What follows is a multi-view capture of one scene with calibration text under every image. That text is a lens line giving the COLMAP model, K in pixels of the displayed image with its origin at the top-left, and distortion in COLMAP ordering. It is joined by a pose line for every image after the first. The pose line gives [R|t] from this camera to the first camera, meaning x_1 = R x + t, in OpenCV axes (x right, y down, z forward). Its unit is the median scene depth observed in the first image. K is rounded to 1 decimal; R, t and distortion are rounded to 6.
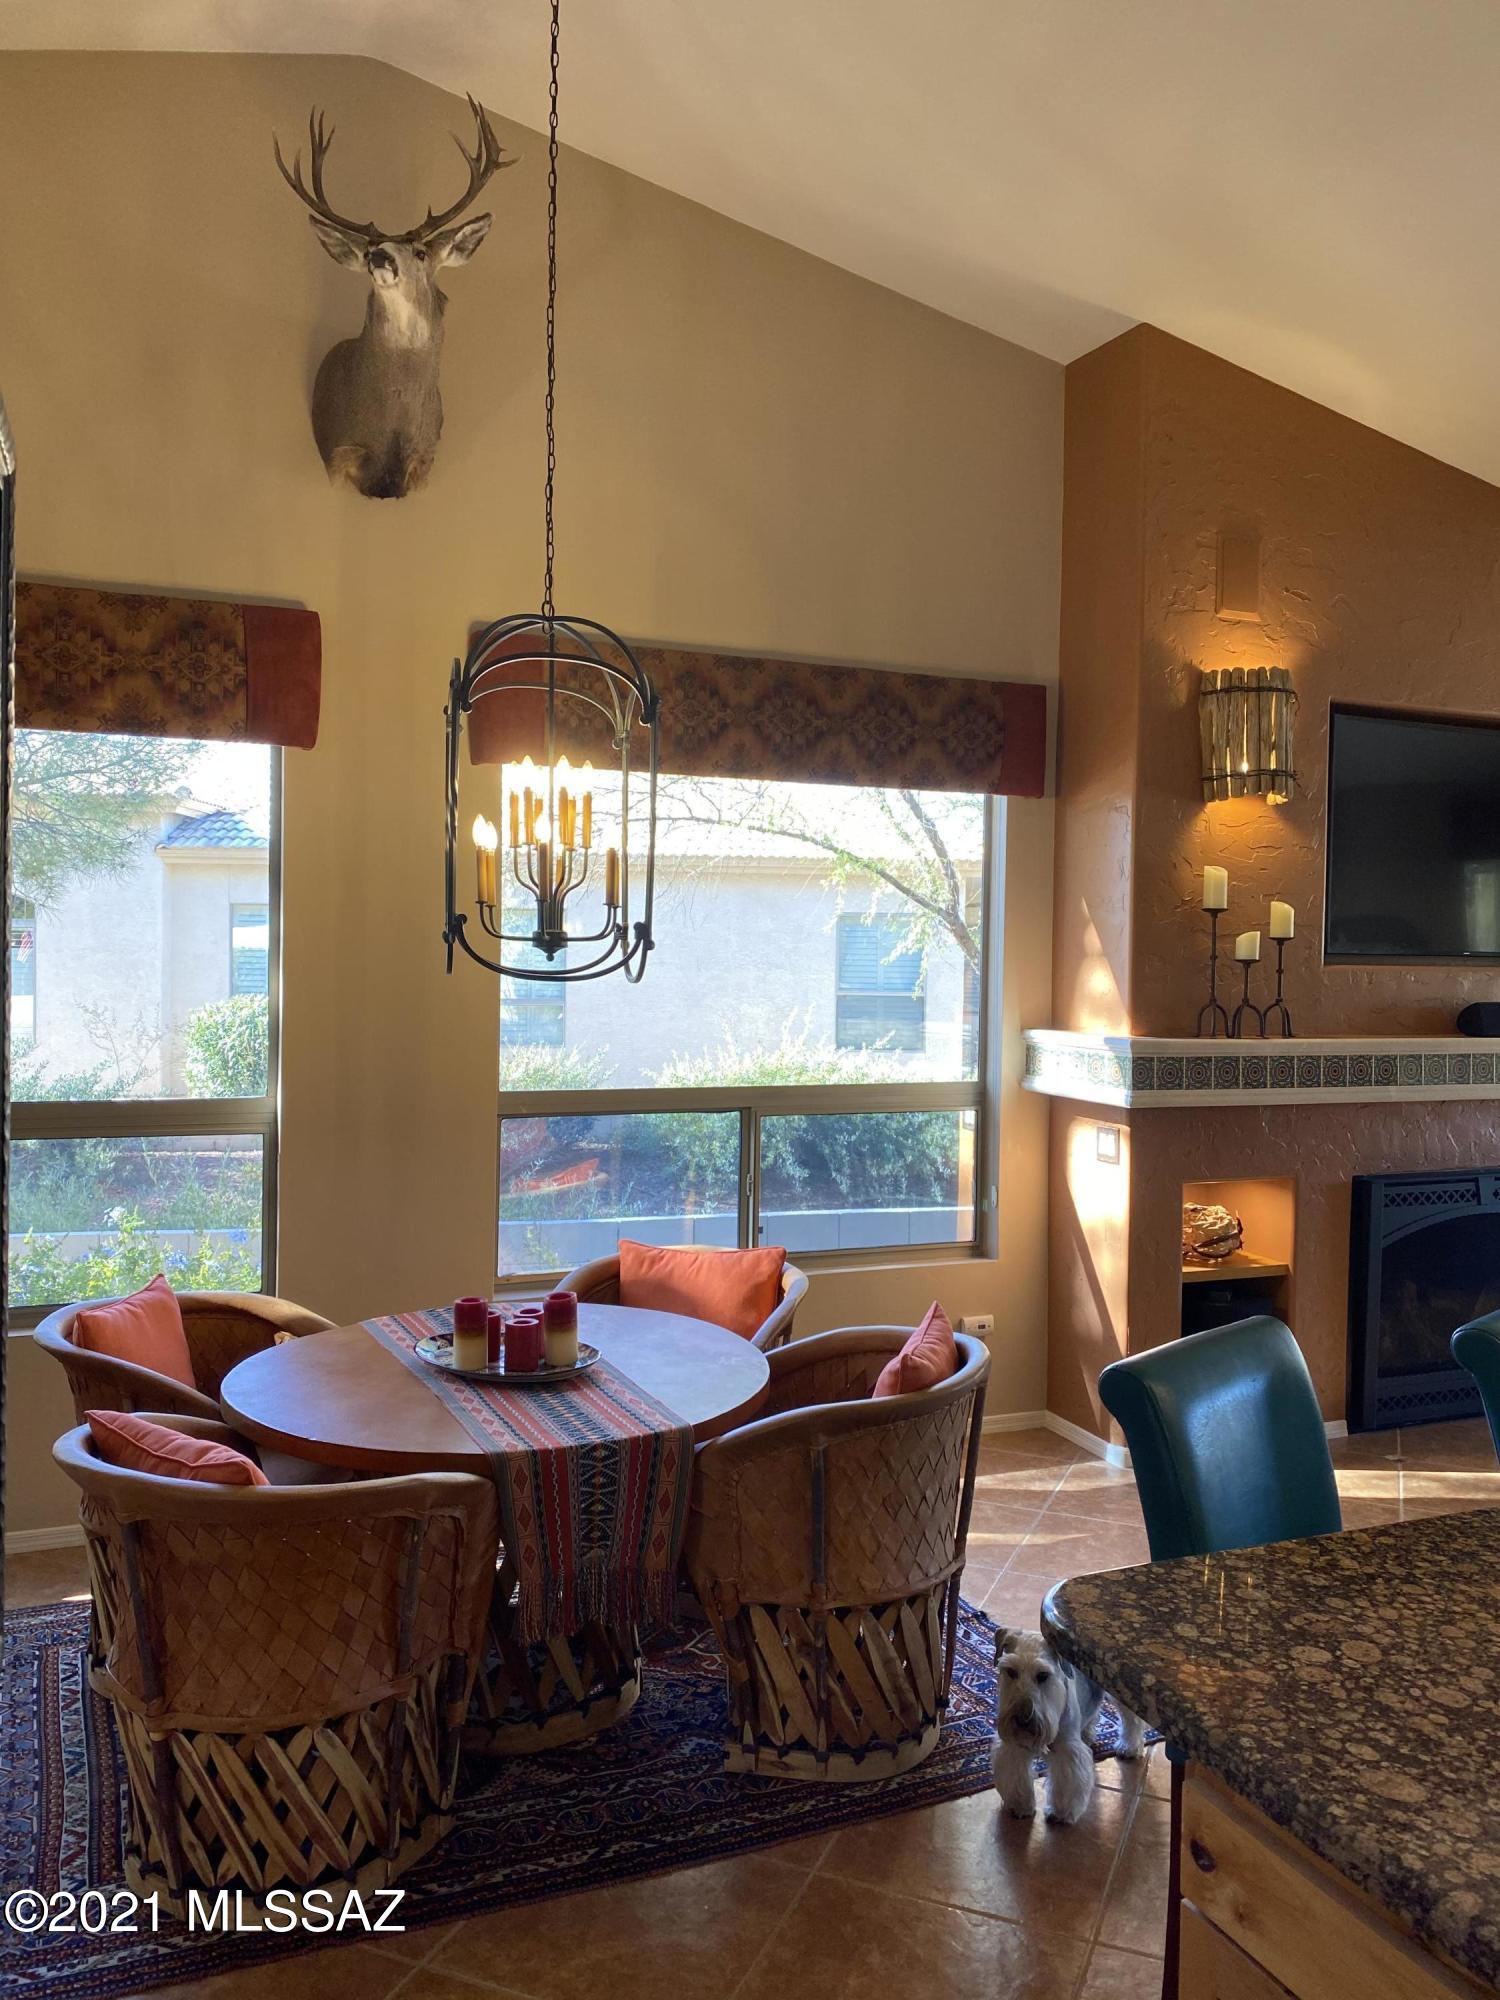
lens RADIAL K [[1532.6, 0, 754.1], [0, 1532.6, 1024.4], [0, 0, 1]] dist [0.050763, -0.076895]
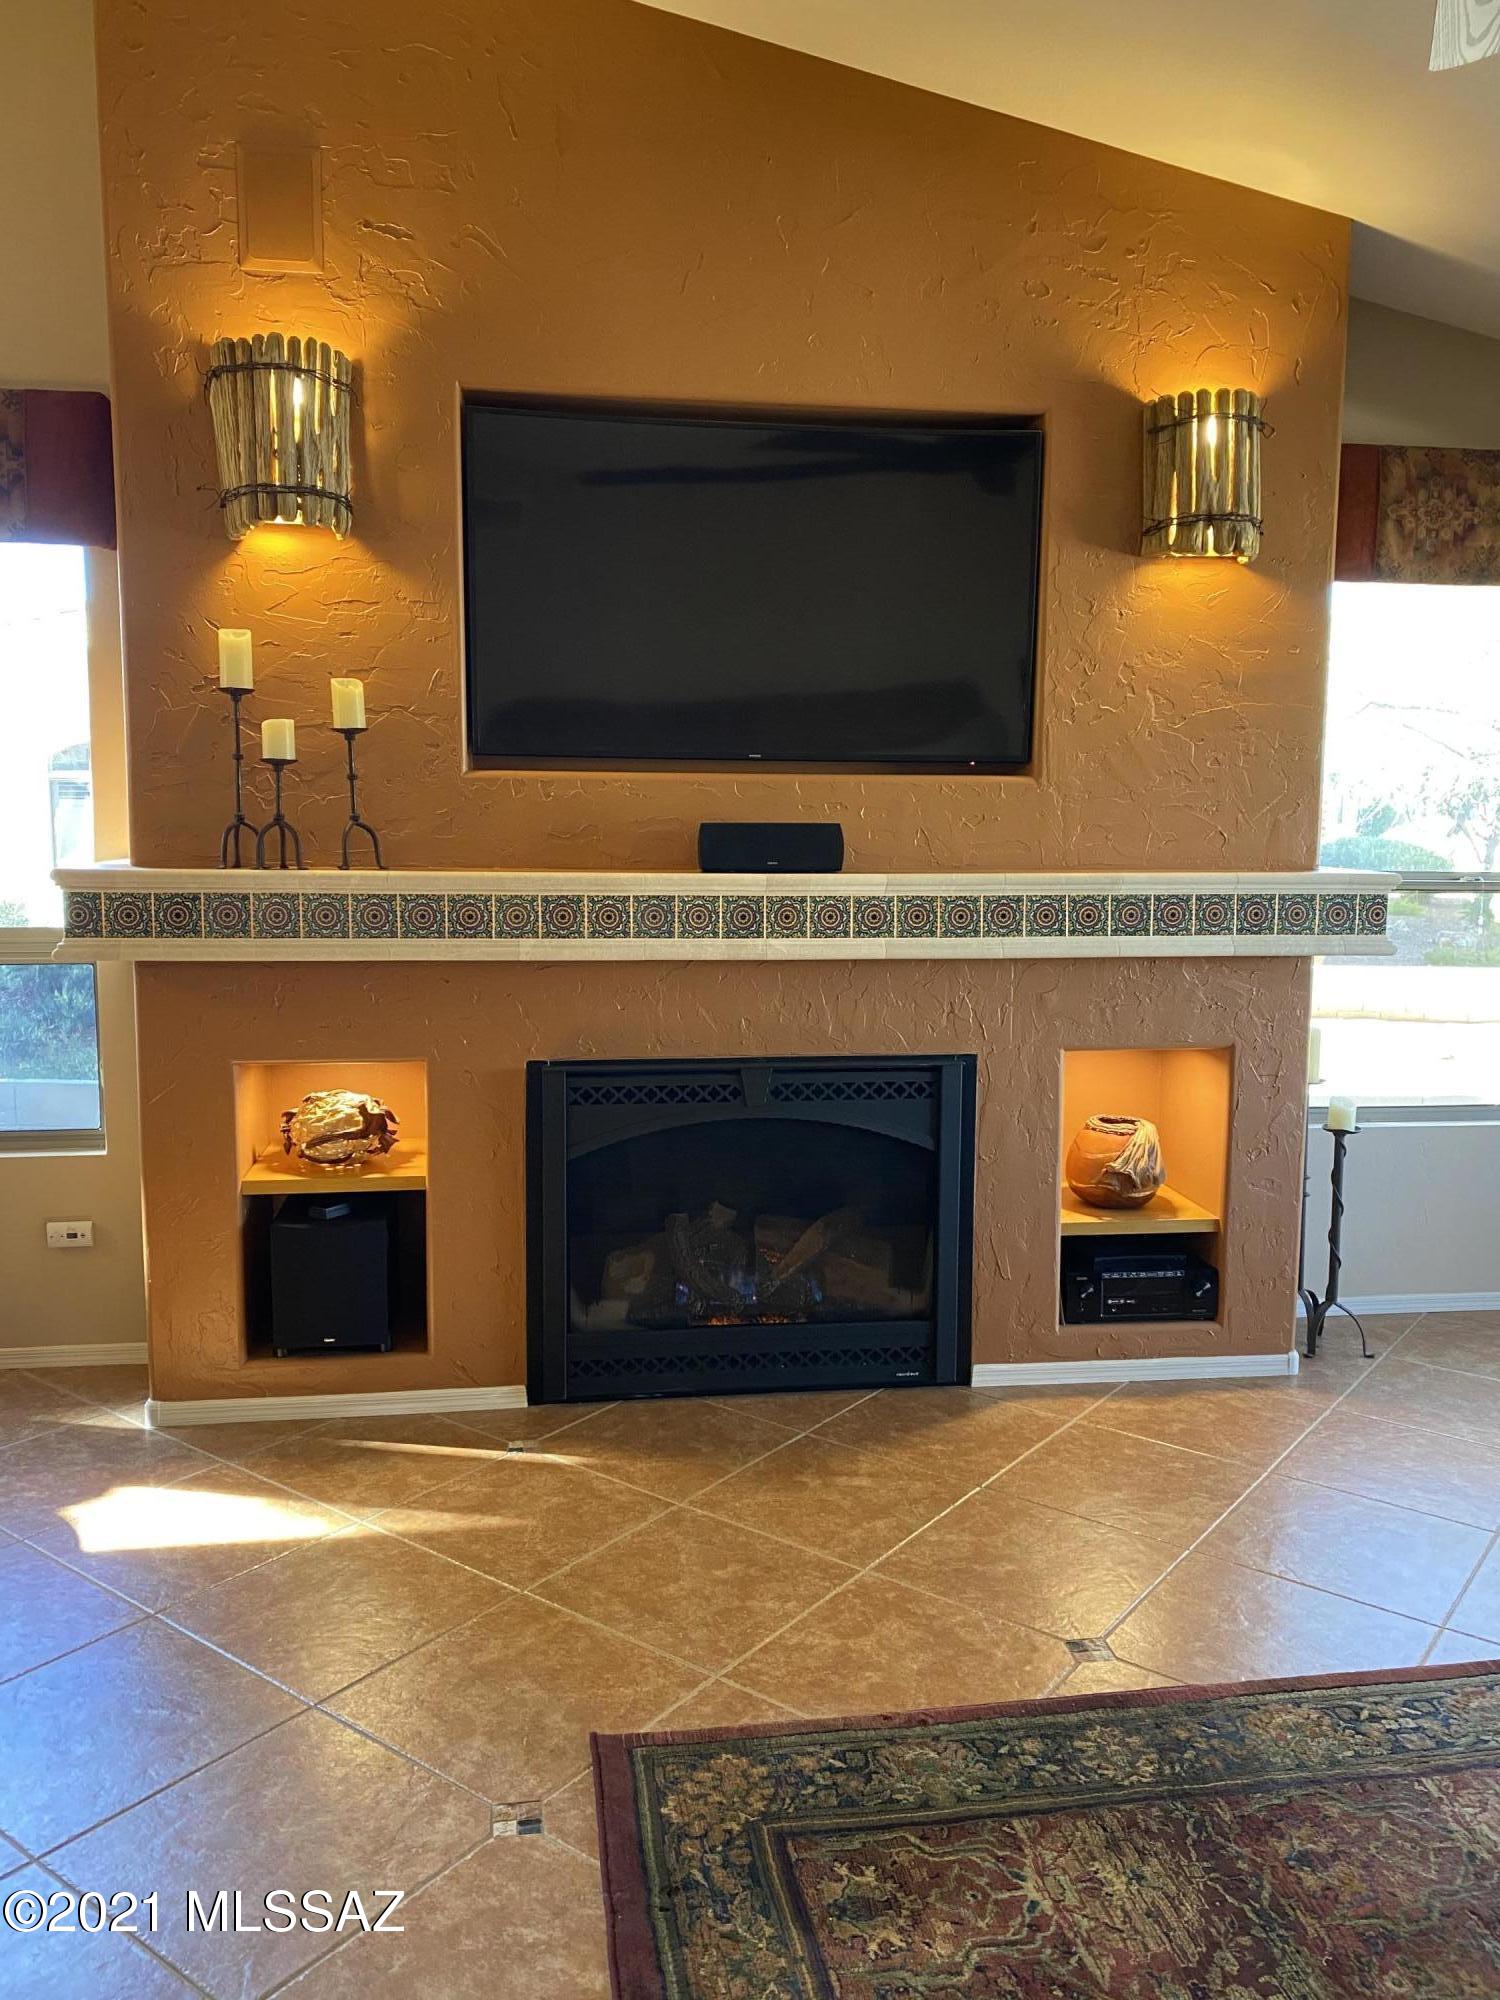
lens RADIAL K [[1552.6, 0, 734.7], [0, 1552.6, 997.5], [0, 0, 1]] dist [0.015333, -0.001265]
pose [[0.965949, 0.028078, -0.257206, 0.694658], [-0.004942, 0.995915, 0.090159, 0.001890], [0.258687, -0.085818, 0.962142, 0.334790]]
